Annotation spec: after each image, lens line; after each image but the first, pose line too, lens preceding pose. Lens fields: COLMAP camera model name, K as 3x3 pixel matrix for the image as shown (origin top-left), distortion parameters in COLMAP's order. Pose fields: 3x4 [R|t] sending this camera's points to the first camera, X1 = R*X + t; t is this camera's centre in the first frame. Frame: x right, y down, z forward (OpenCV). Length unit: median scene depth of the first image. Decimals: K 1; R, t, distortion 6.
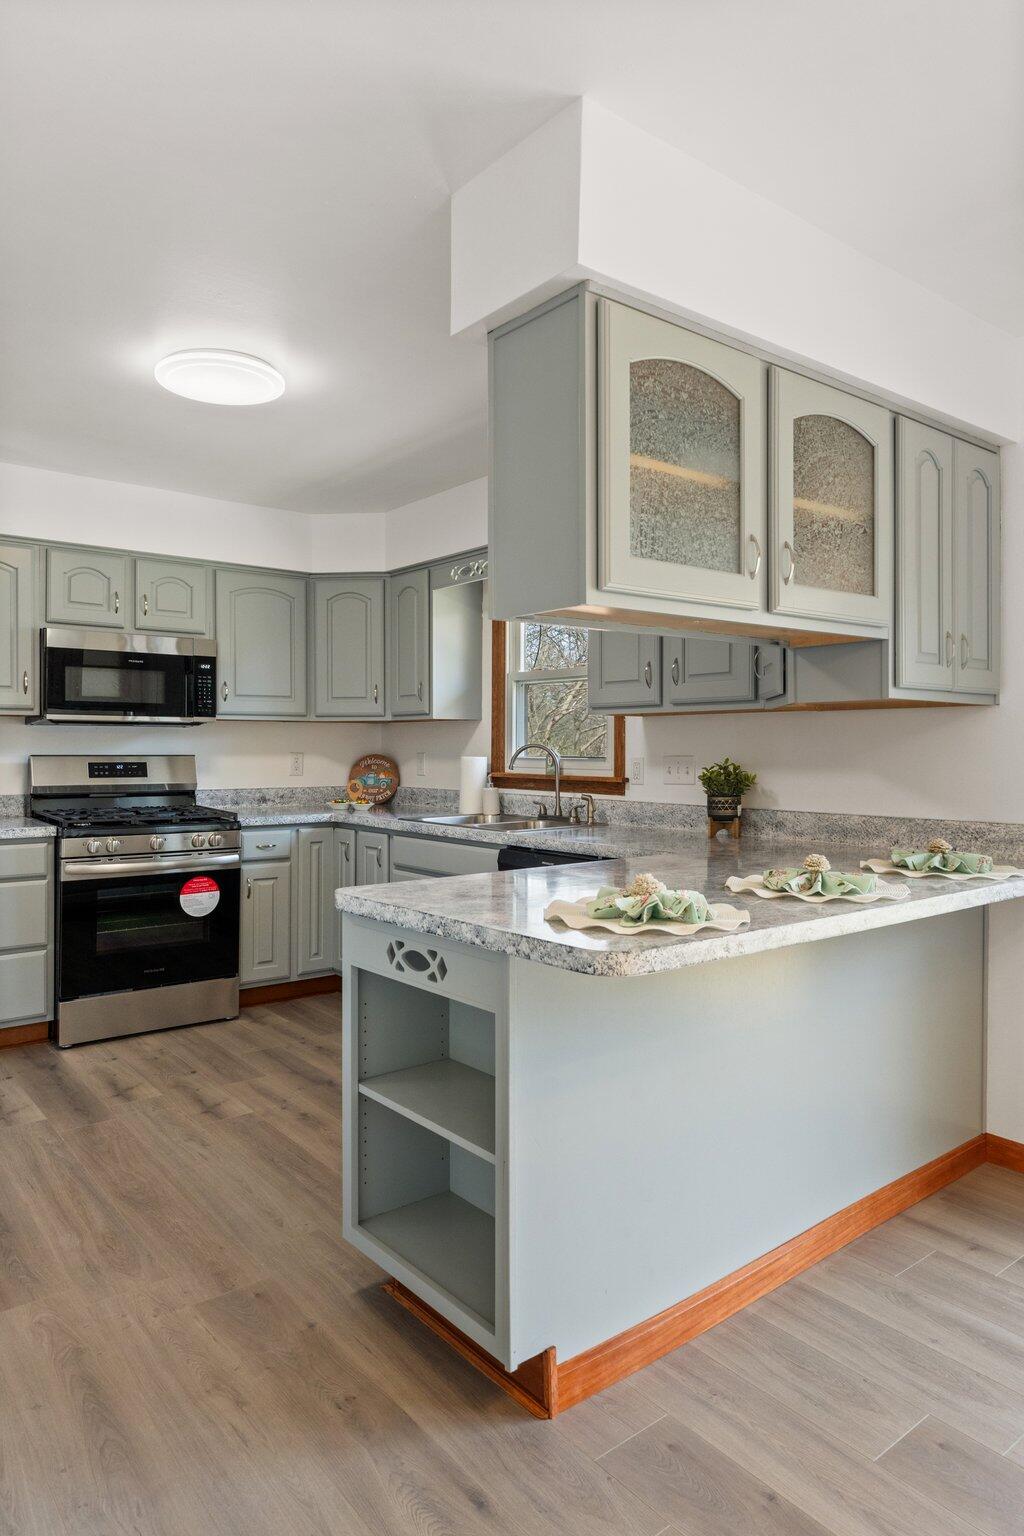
lens RADIAL K [[985.9, 0, 510.2], [0, 985.9, 744.0], [0, 0, 1]] dist [0.006637, 0.002377]
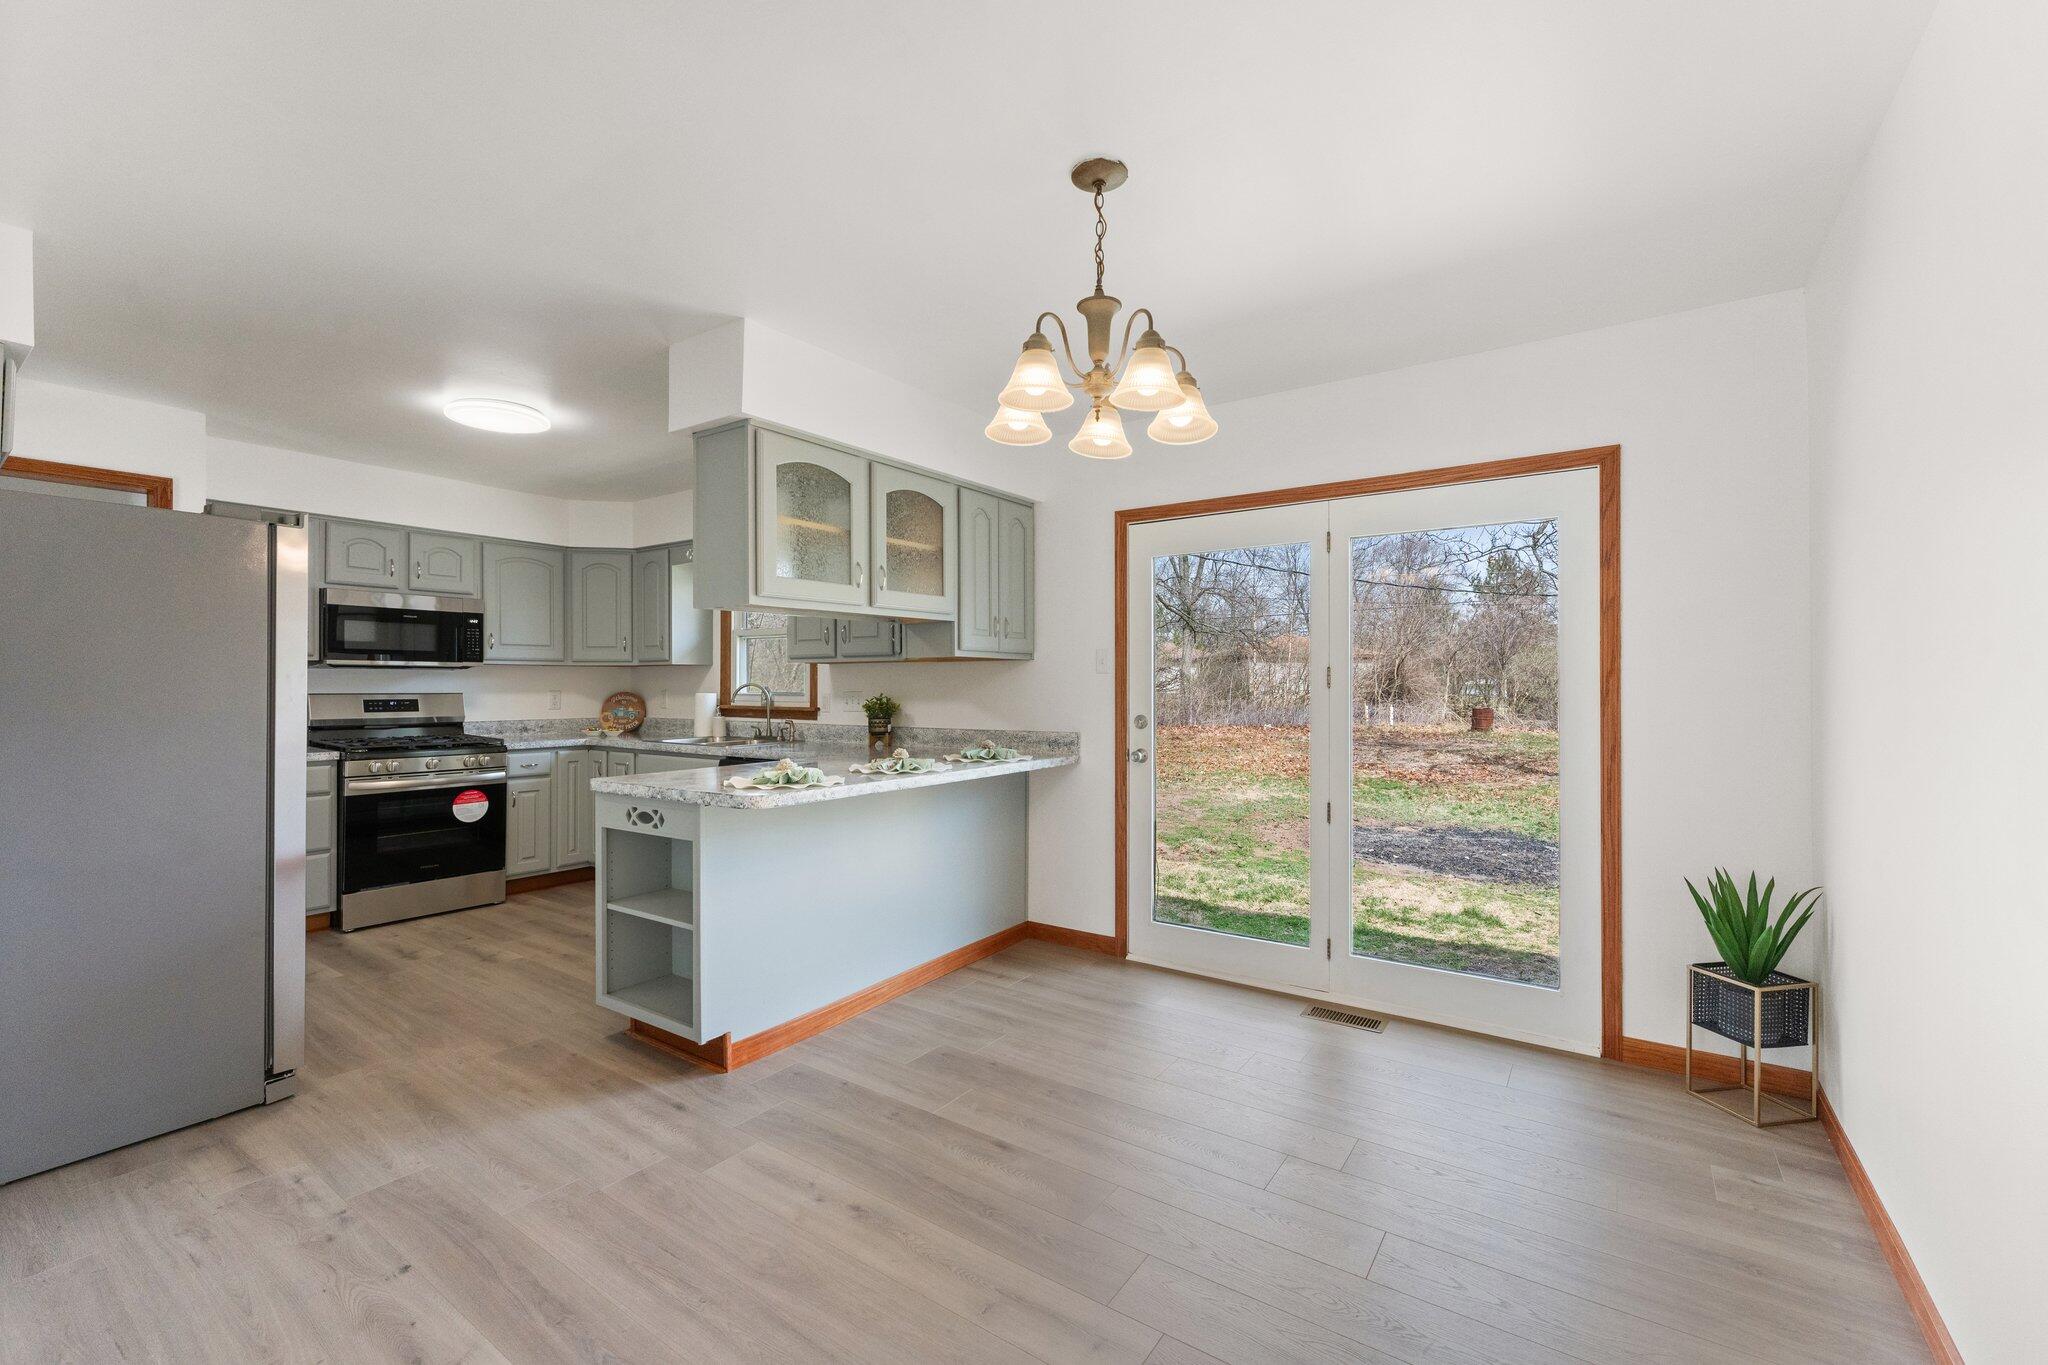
lens RADIAL K [[875.9, 0, 1025.3], [0, 875.9, 680.9], [0, 0, 1]] dist [0.000320, 0.000923]
pose [[0.959300, -0.001248, 0.282385, 0.068414], [0.001600, 0.999998, -0.001016, -0.002525], [-0.282383, 0.001427, 0.959301, -0.390145]]
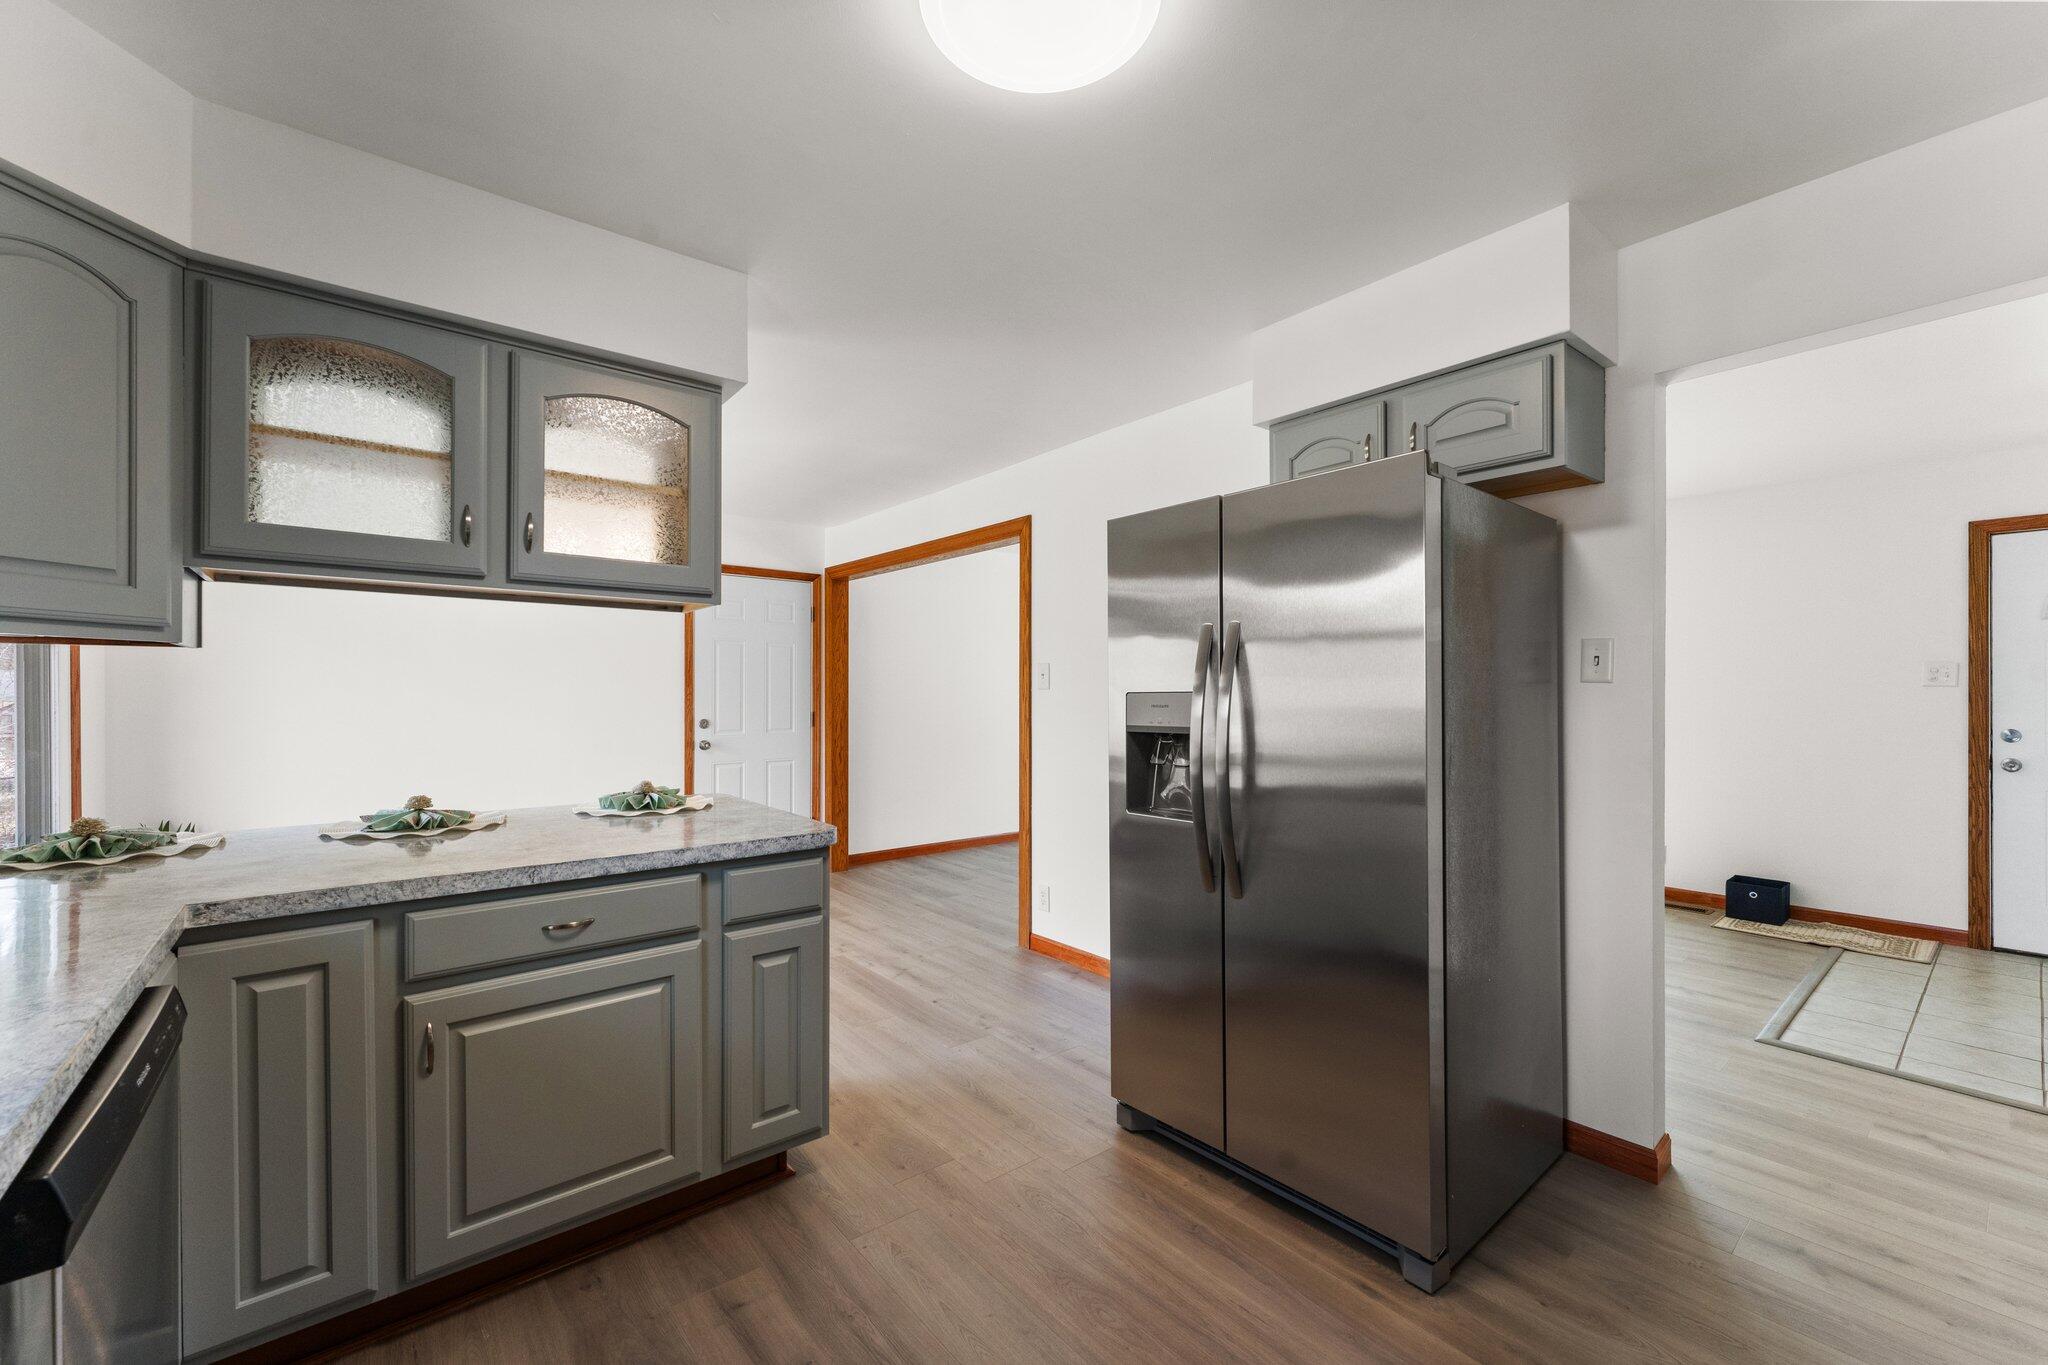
lens RADIAL K [[825.5, 0, 1019.4], [0, 825.5, 689.6], [0, 0, 1]] dist [-0.002376, 0.001107]
pose [[-0.999934, -0.000763, -0.011435, -0.291697], [-0.000723, 0.999994, -0.003511, -0.005864], [0.011438, -0.003503, -0.999928, 1.513257]]
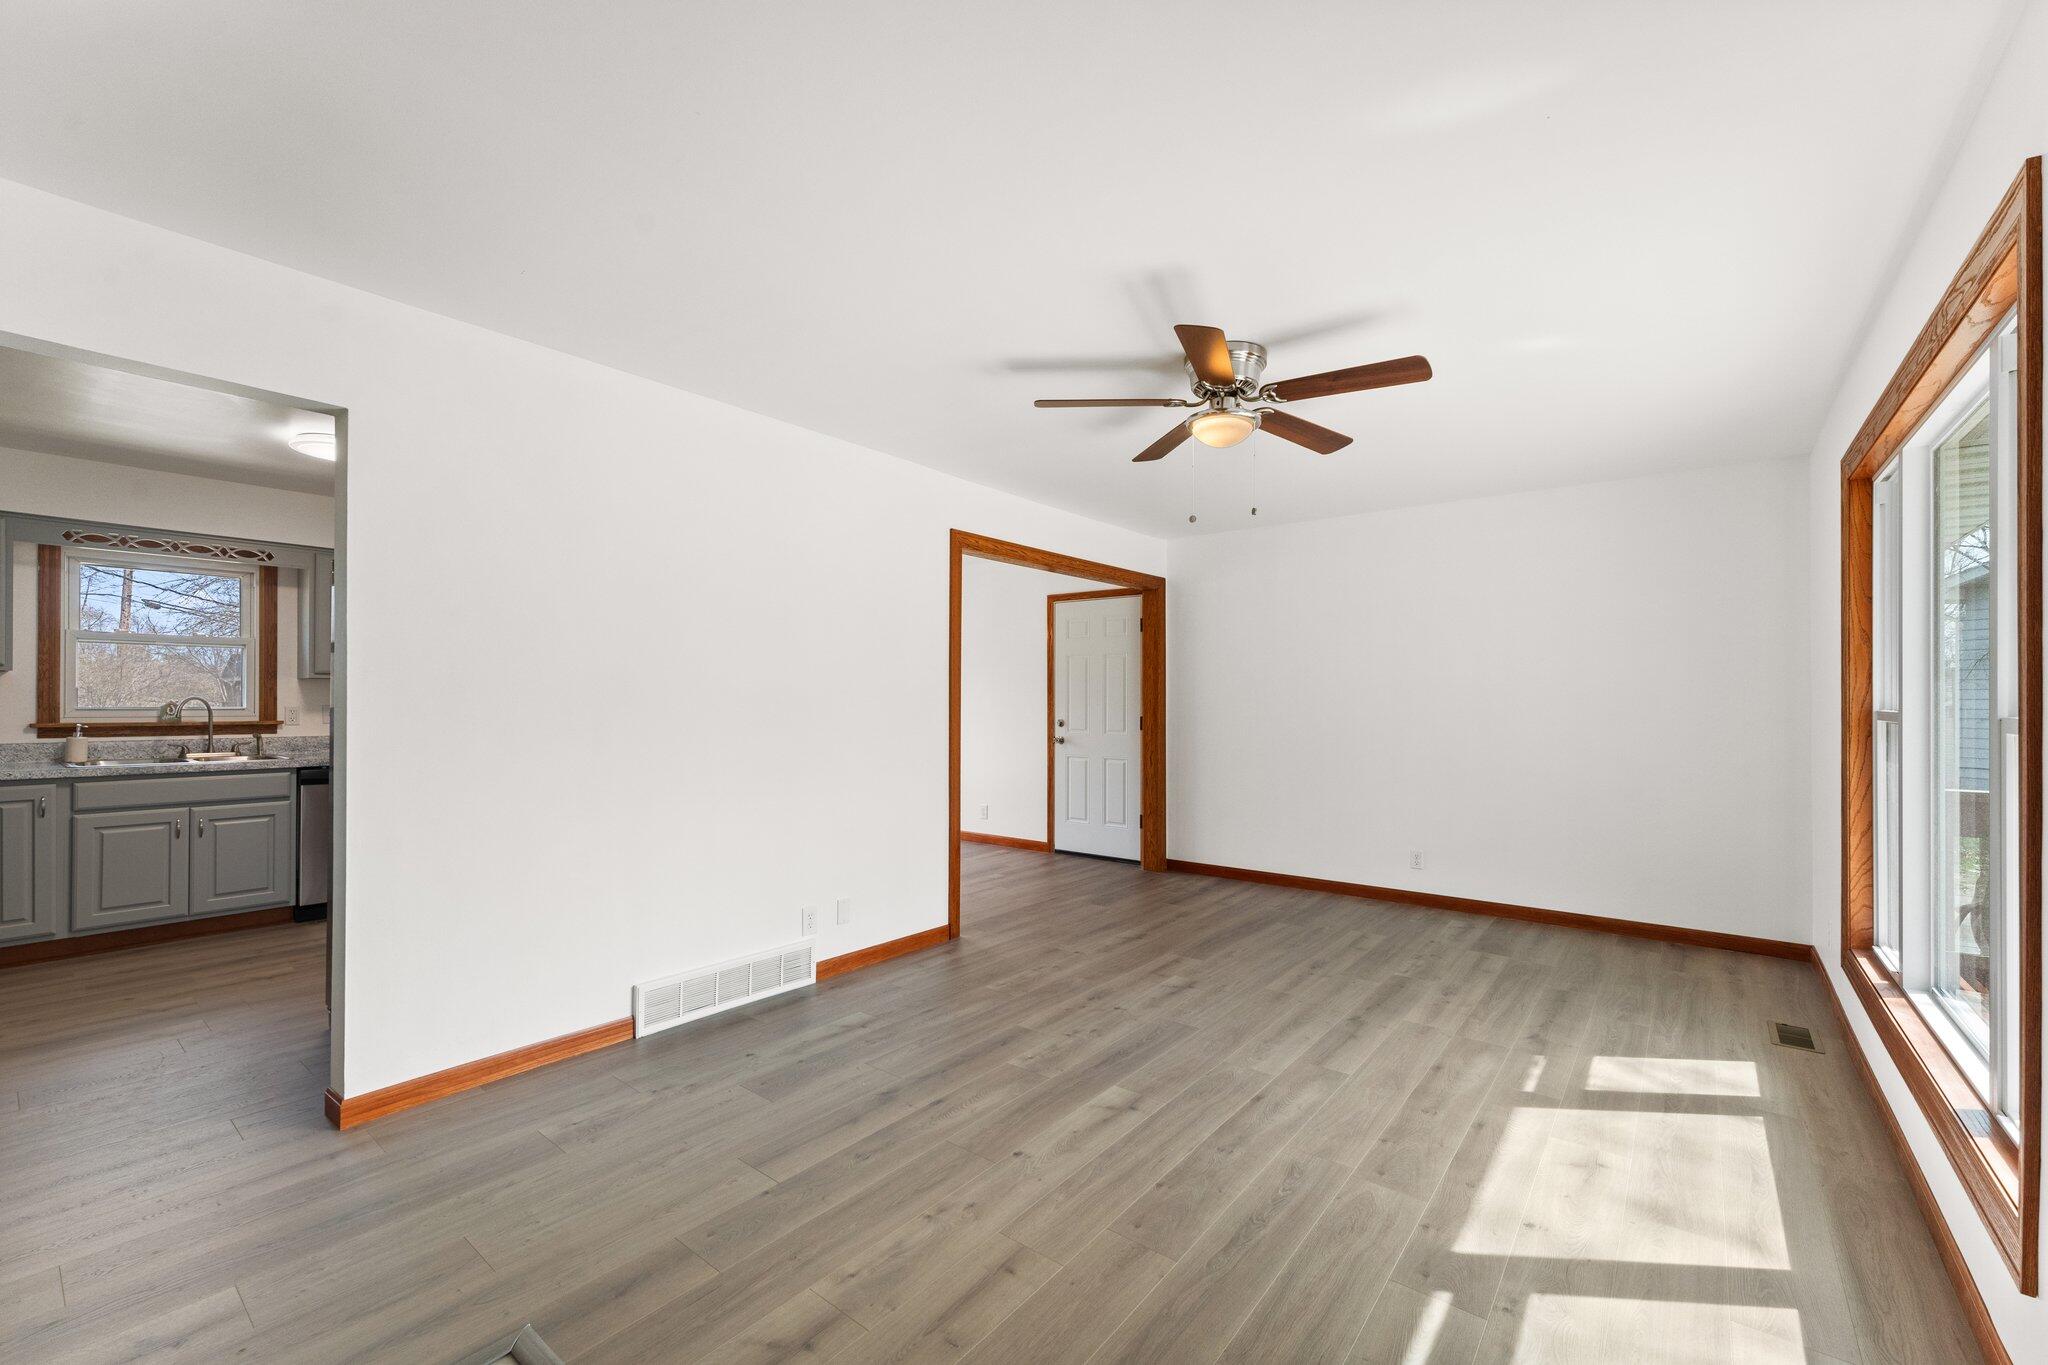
lens RADIAL K [[825.5, 0, 1021.5], [0, 825.5, 695.9], [0, 0, 1]] dist [-0.002376, 0.001107]
pose [[-0.233371, 0.003214, 0.972382, -1.810144], [-0.004062, 0.999983, -0.004280, -0.001922], [-0.972379, -0.004949, -0.233354, 0.324431]]
